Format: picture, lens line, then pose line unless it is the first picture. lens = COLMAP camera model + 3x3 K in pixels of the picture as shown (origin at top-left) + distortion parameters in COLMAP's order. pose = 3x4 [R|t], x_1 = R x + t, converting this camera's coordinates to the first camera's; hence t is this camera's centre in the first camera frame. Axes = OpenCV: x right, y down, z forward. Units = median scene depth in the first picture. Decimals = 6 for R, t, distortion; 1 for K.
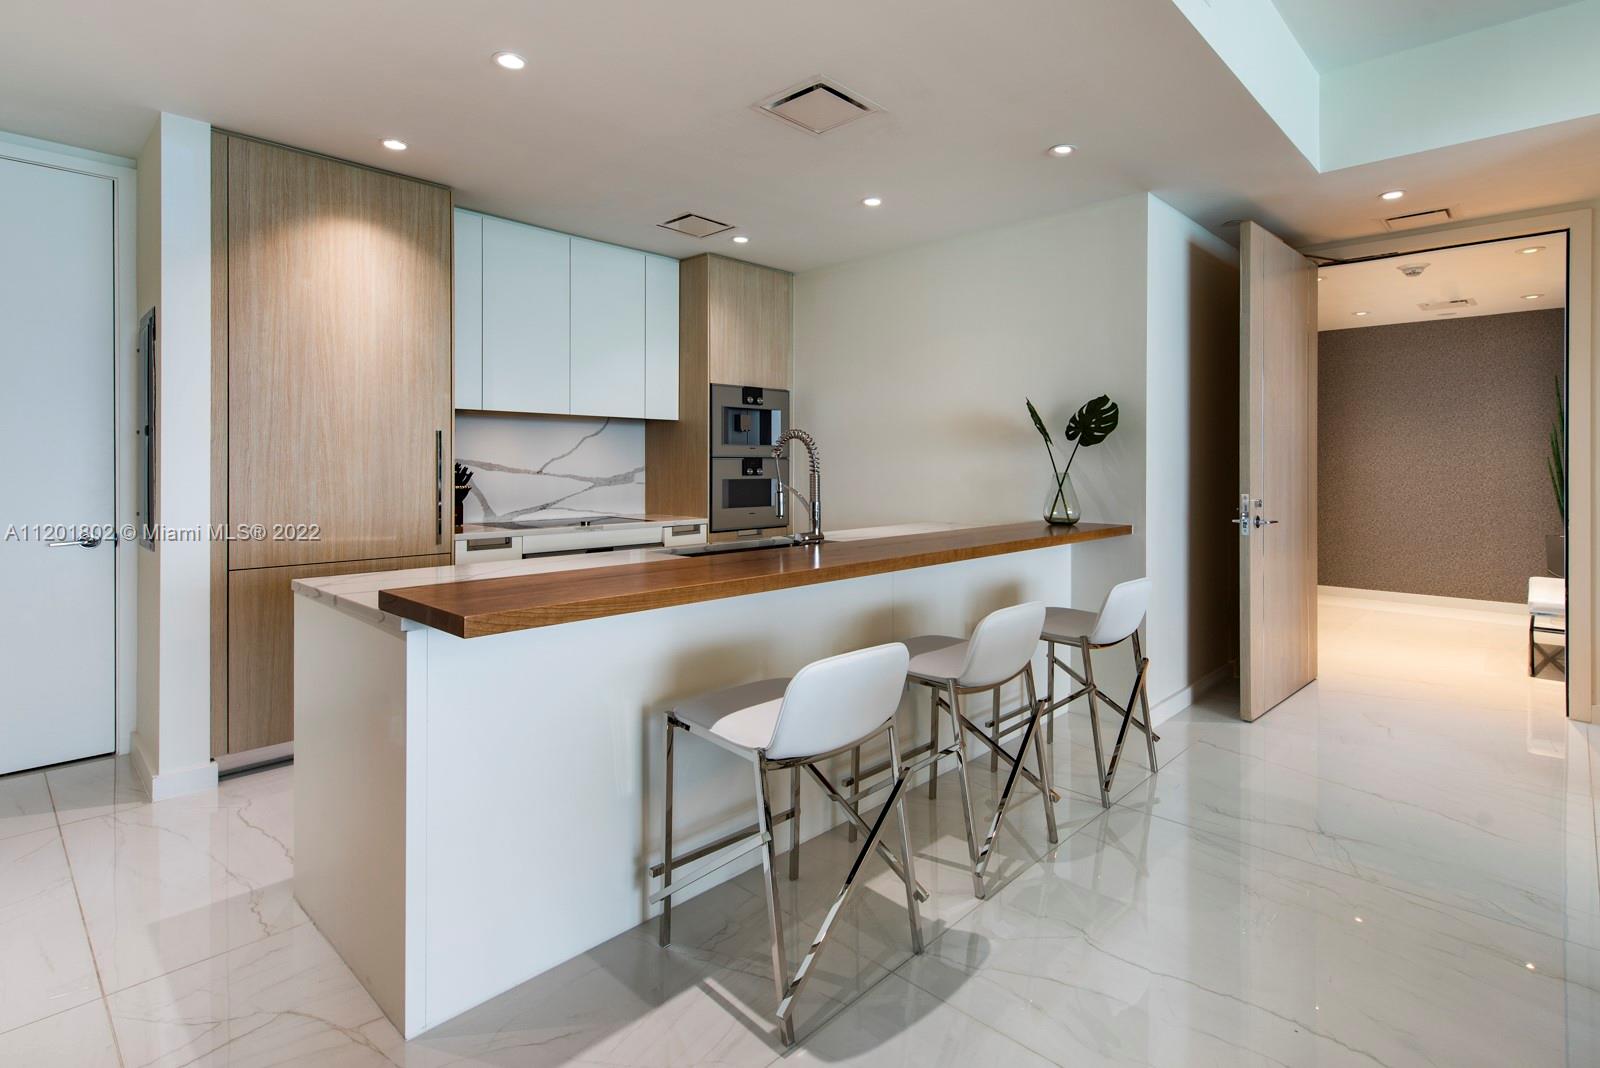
lens RADIAL K [[627.6, 0, 800.4], [0, 627.6, 470.5], [0, 0, 1]] dist [-0.012556, 0.000012]
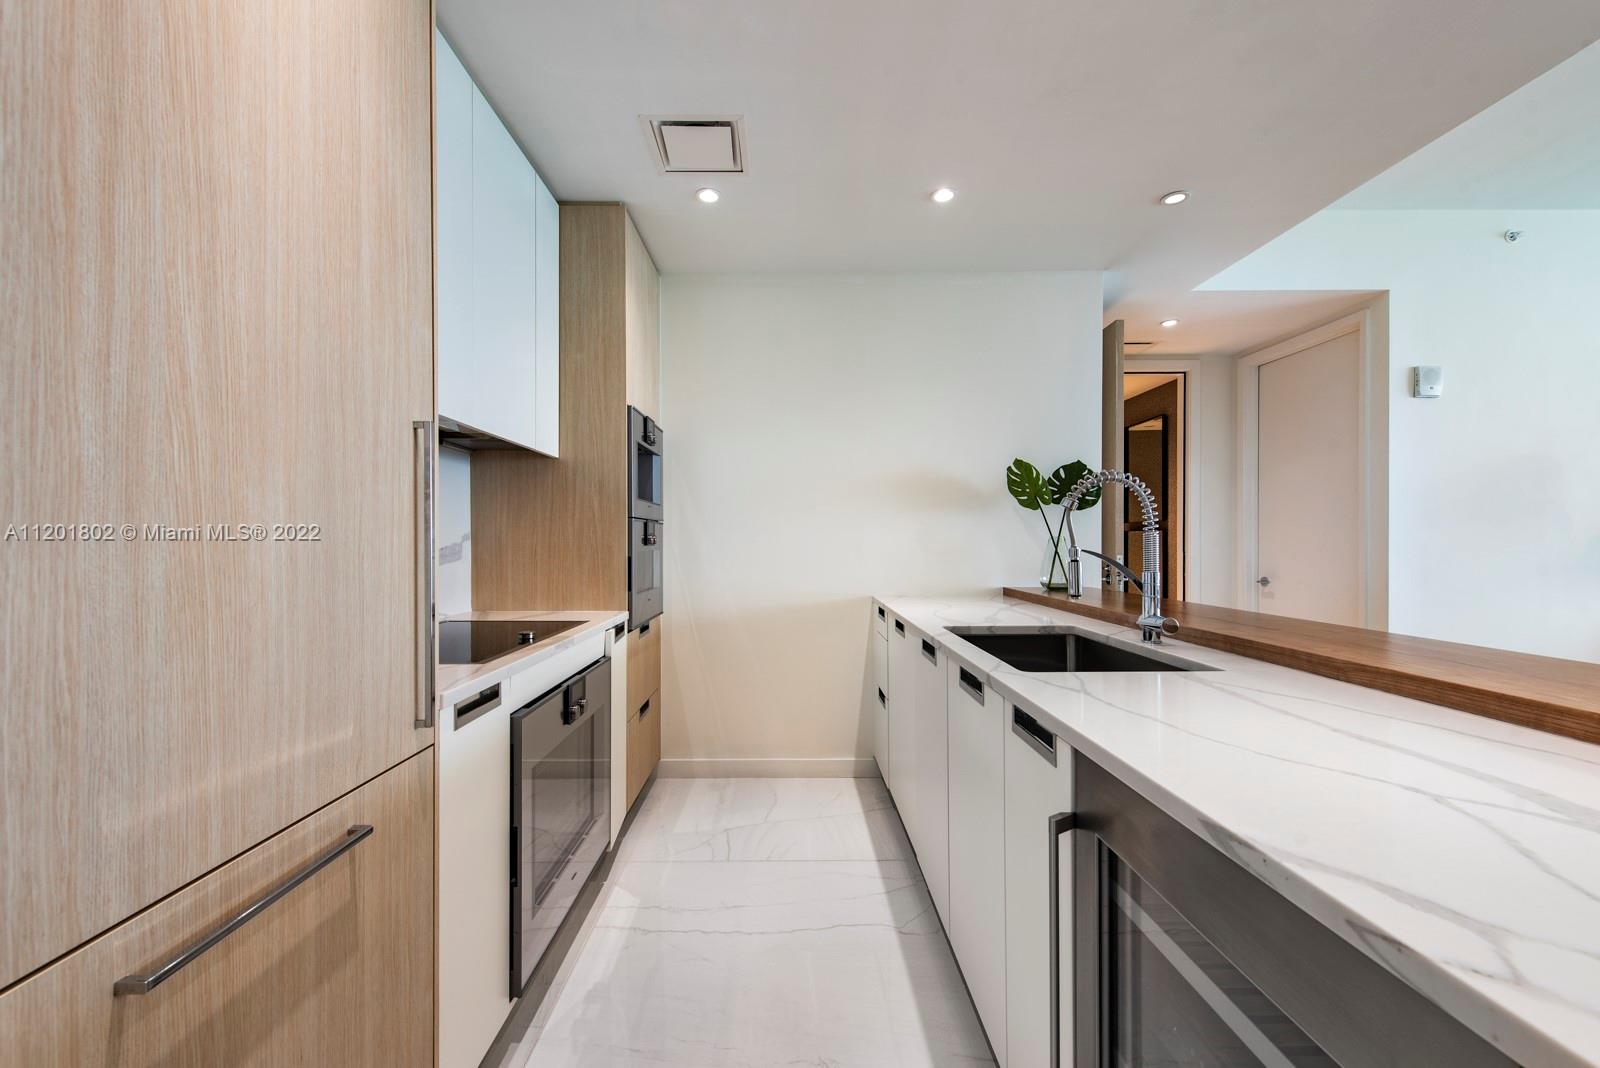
lens RADIAL K [[639.7, 0, 801.5], [0, 639.7, 542.6], [0, 0, 1]] dist [0.001494, 0.000046]
pose [[0.792652, -0.007355, 0.609630, -0.647685], [0.008672, 0.999962, 0.000789, 0.010137], [-0.609612, 0.004661, 0.792686, 0.572767]]
